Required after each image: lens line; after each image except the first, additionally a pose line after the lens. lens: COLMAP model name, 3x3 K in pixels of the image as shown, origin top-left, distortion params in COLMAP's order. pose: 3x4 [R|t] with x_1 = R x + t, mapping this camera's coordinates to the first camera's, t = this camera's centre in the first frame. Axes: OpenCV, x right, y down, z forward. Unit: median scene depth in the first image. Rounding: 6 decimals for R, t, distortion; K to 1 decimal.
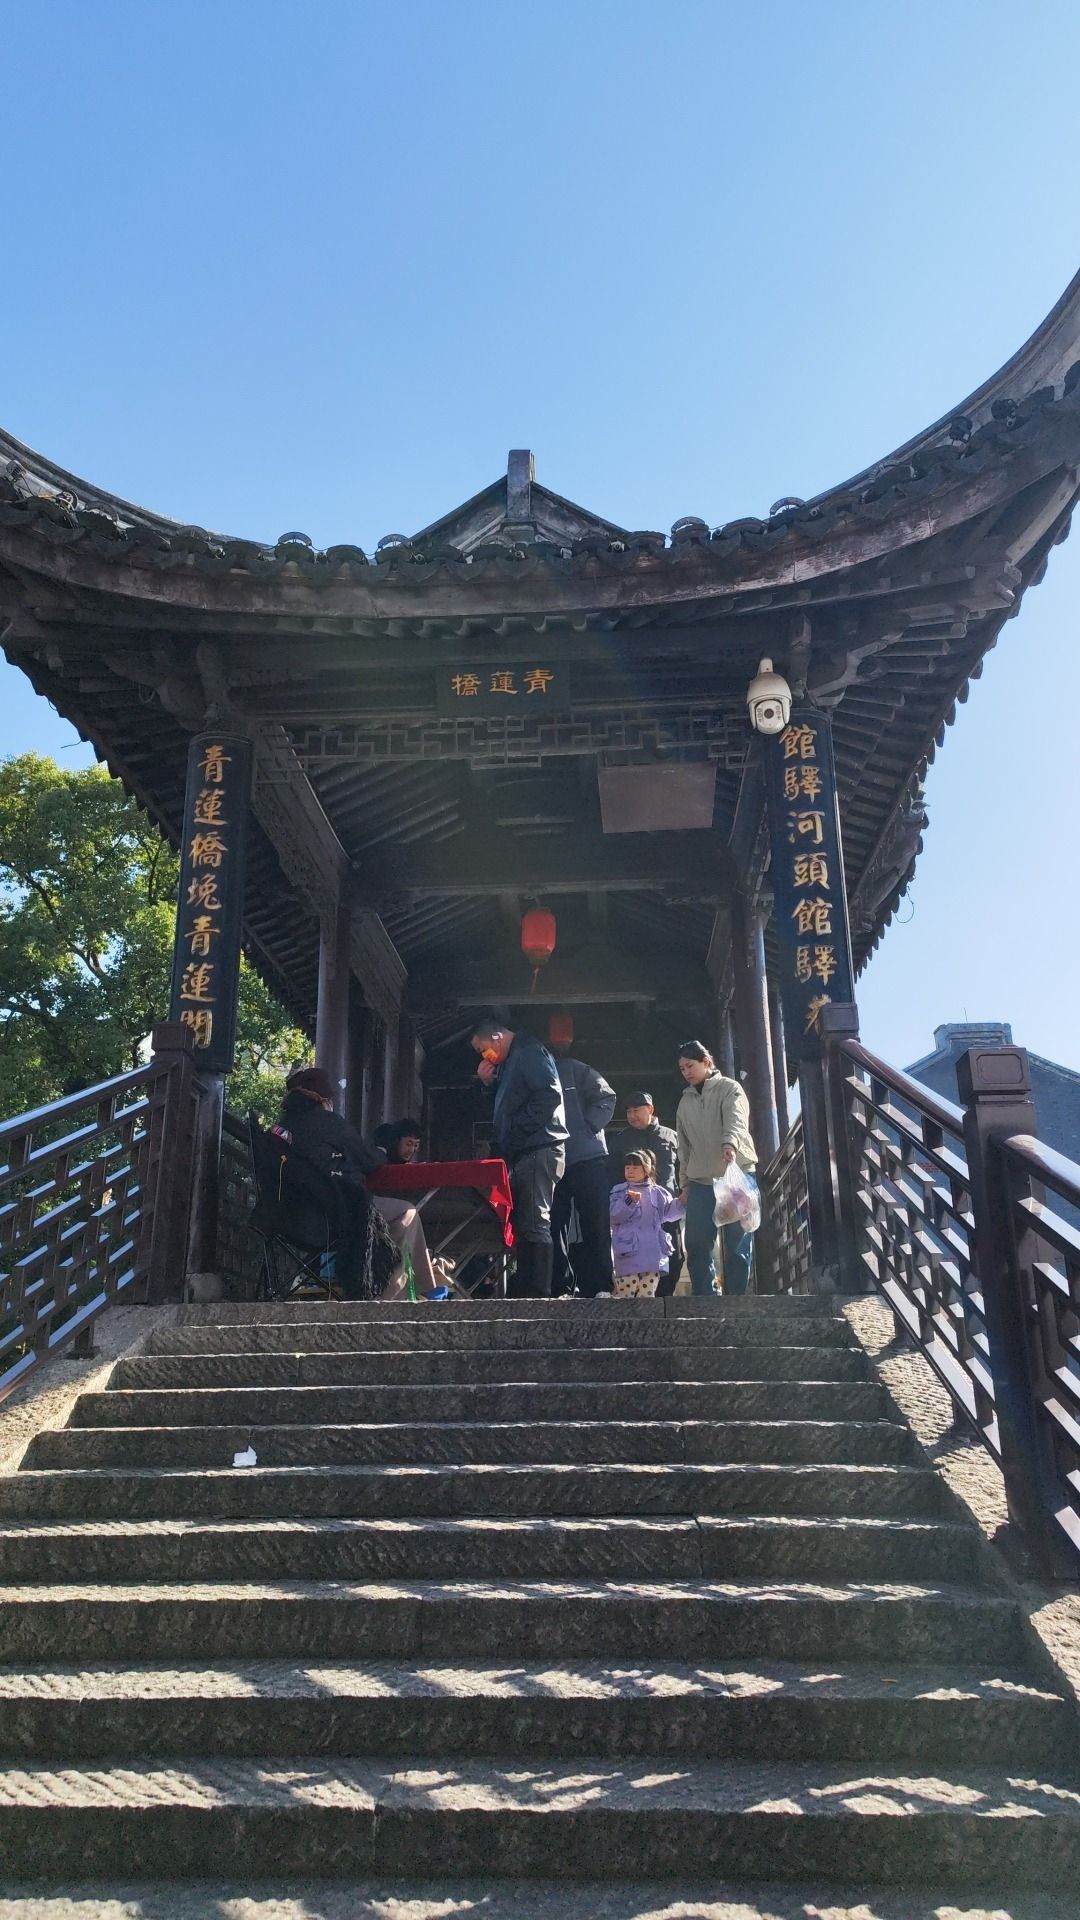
lens RADIAL K [[1363.8, 0, 531.6], [0, 1363.8, 963.0], [0, 0, 1]] dist [0.036282, 0.001482]
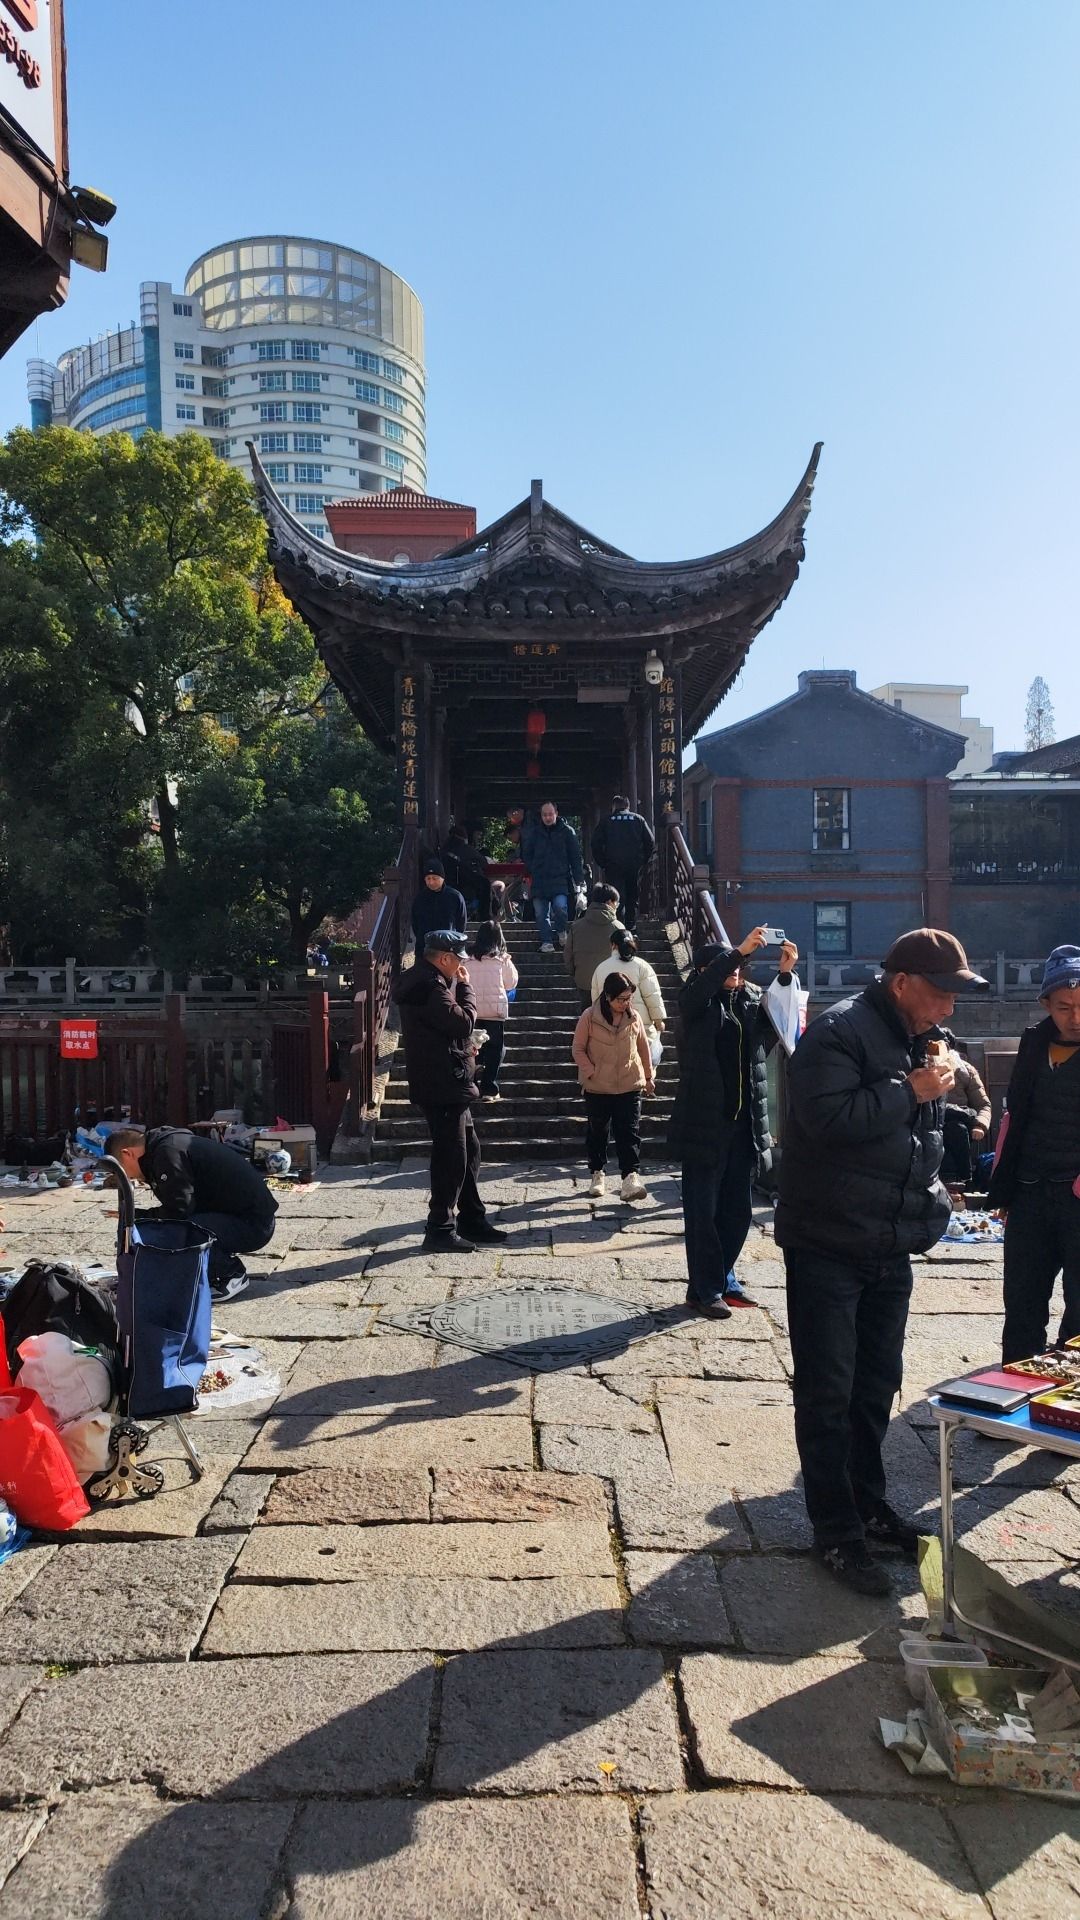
lens RADIAL K [[1363.8, 0, 531.6], [0, 1363.8, 963.0], [0, 0, 1]] dist [0.036282, 0.001482]
pose [[0.997899, -0.002061, 0.064757, -0.185761], [-0.018556, 0.948535, 0.316128, -0.449518], [-0.062076, -0.316666, 0.946504, -1.343351]]
